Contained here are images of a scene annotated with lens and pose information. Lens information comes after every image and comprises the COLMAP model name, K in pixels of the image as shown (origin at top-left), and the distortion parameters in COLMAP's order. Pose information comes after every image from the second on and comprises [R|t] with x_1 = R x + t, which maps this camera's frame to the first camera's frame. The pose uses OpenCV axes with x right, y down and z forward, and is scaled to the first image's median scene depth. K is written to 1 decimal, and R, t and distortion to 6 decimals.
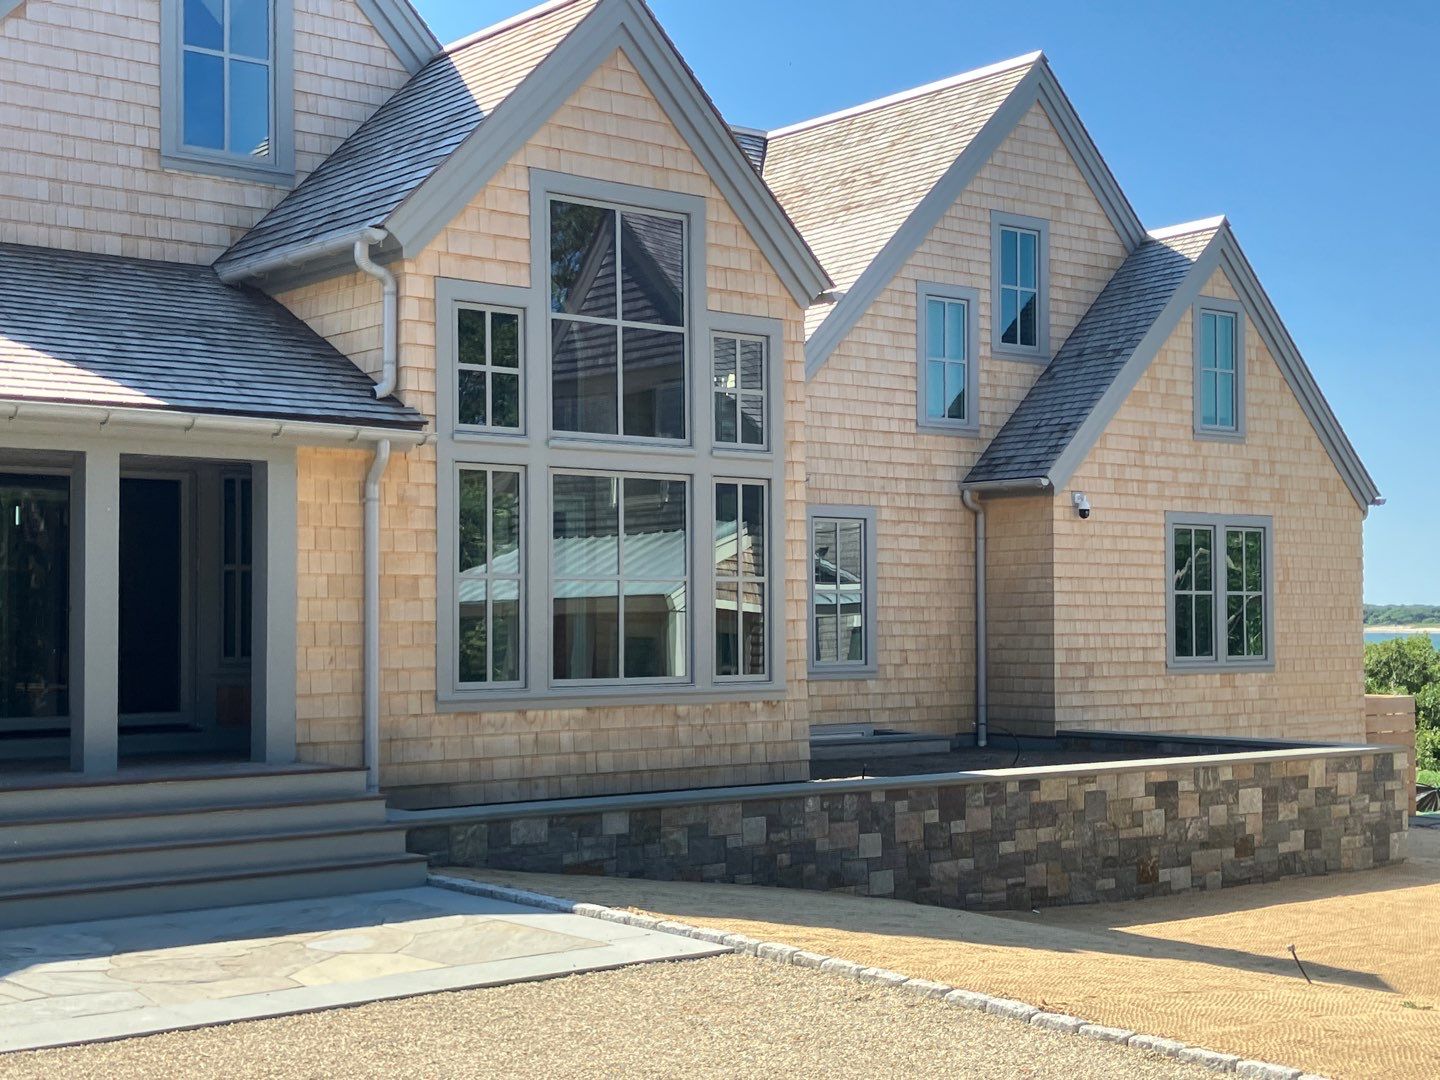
lens RADIAL K [[2012.5, 0, 721.3], [0, 2012.5, 579.2], [0, 0, 1]] dist [0.046317, 0.000000]
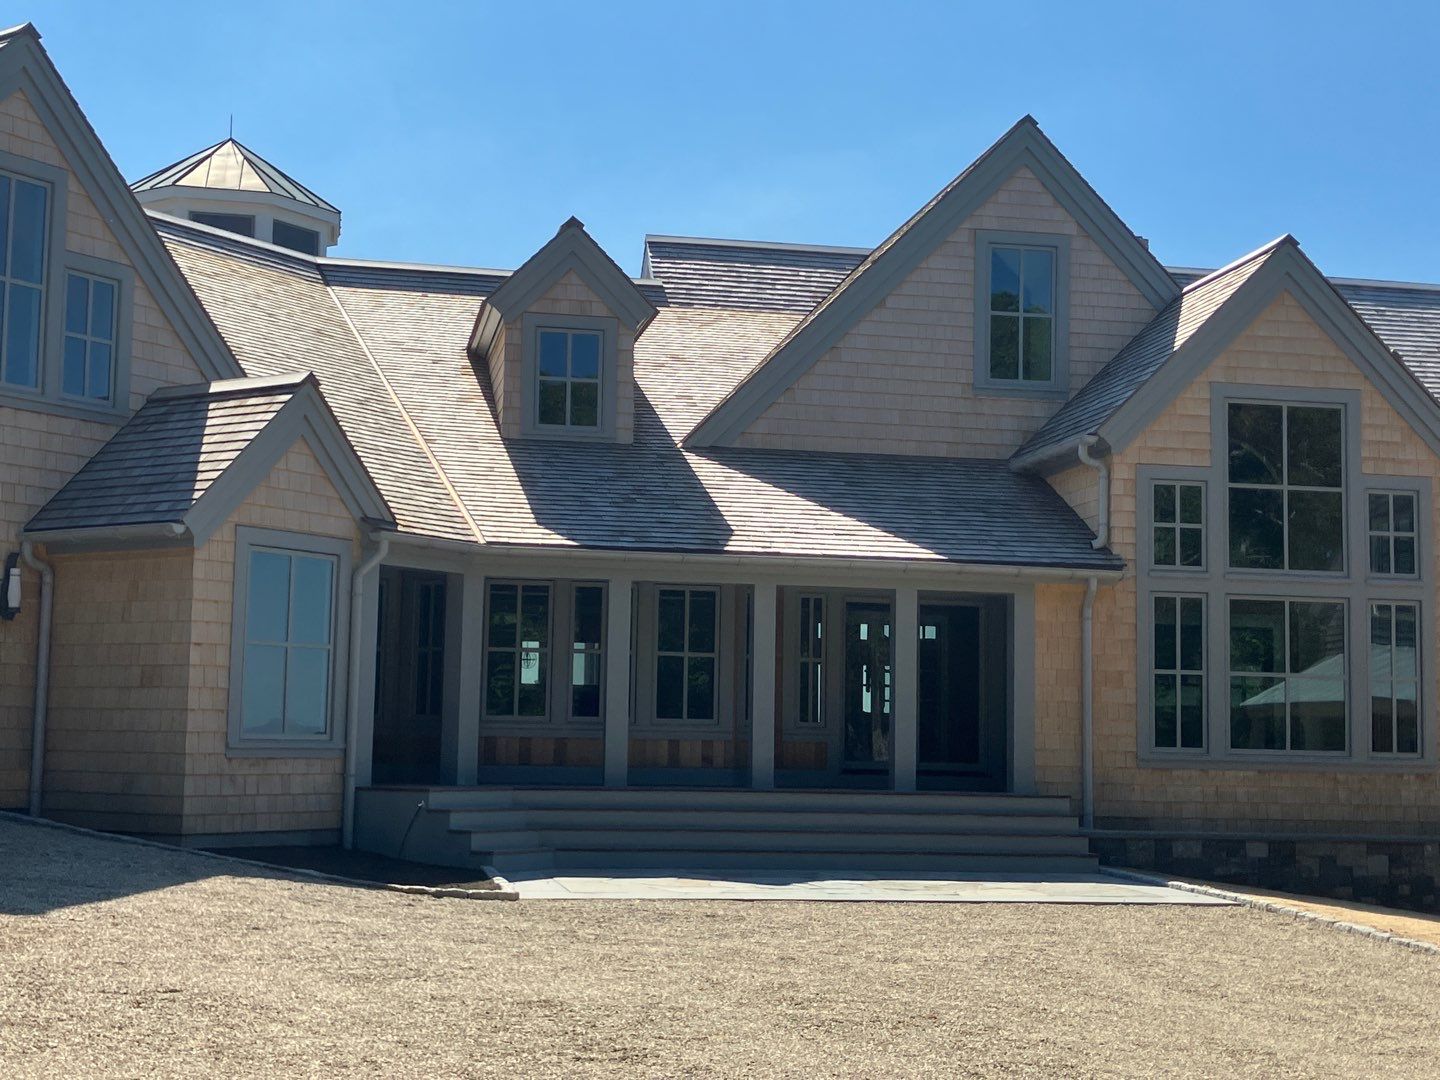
lens RADIAL K [[2012.5, 0, 719.2], [0, 2012.5, 547.1], [0, 0, 1]] dist [0.046317, 0.000000]
pose [[0.879328, -0.024305, -0.475597, 0.273889], [-0.013847, 0.996970, -0.076551, 0.023380], [0.476016, 0.073899, 0.876326, -0.394625]]
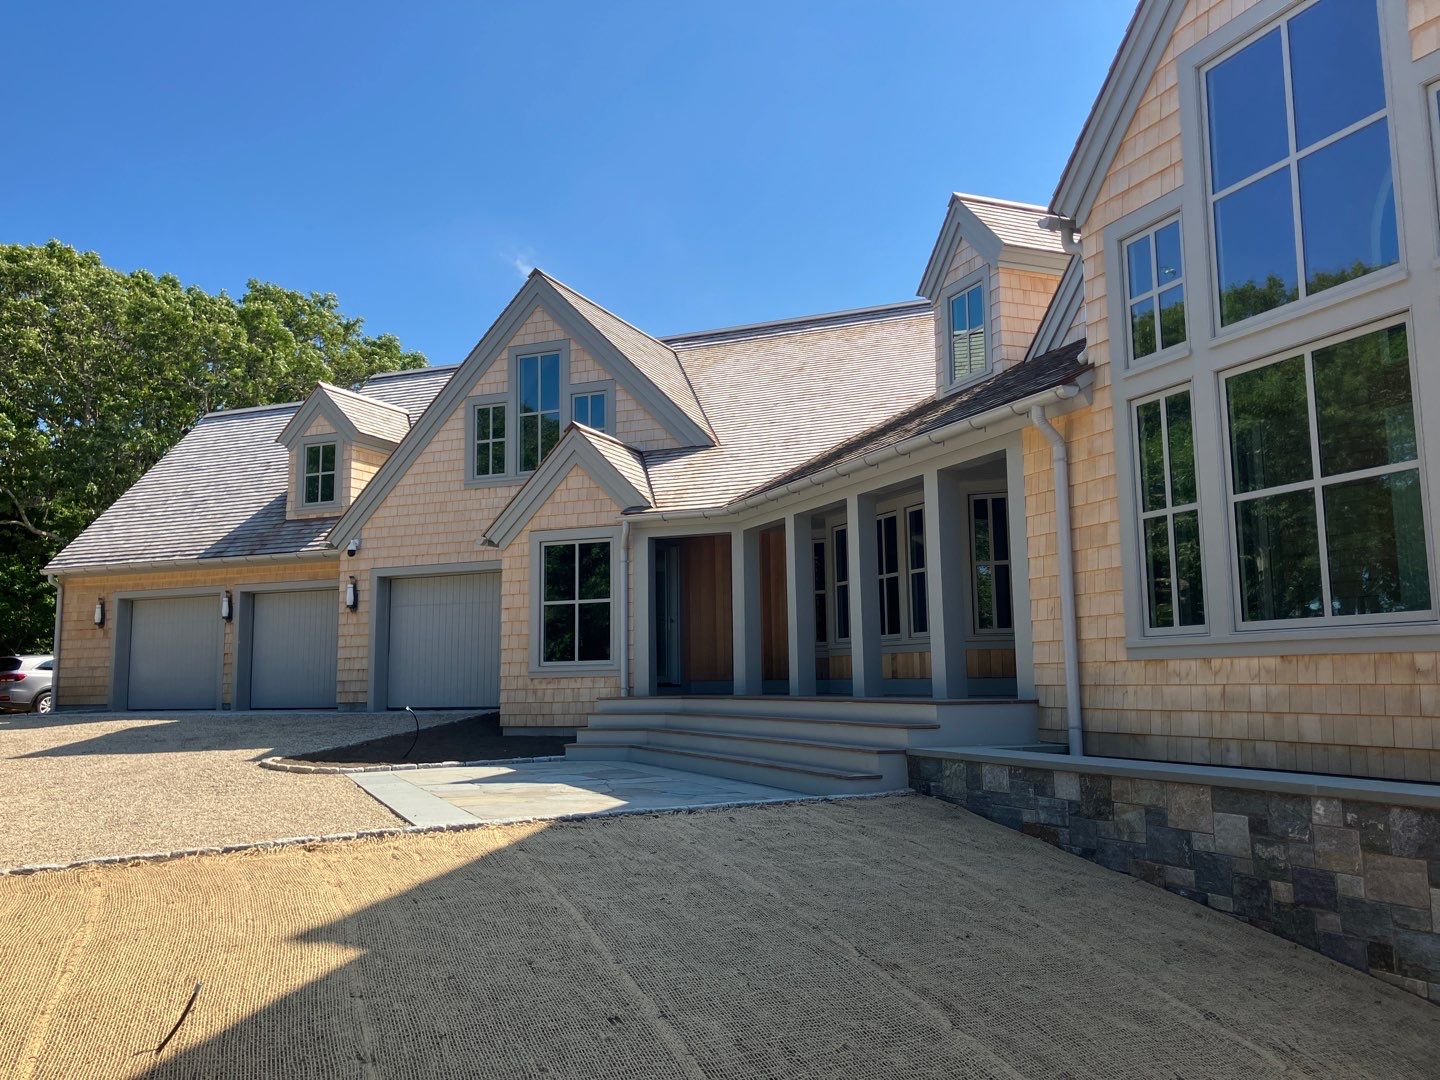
lens RADIAL K [[1188.5, 0, 715.9], [0, 1188.5, 529.8], [0, 0, 1]] dist [0.010327, -0.017494]
pose [[-0.296521, -0.110431, -0.948620, 0.456126], [0.036922, 0.991224, -0.126931, 0.067643], [0.954312, -0.072662, -0.289841, 0.953169]]
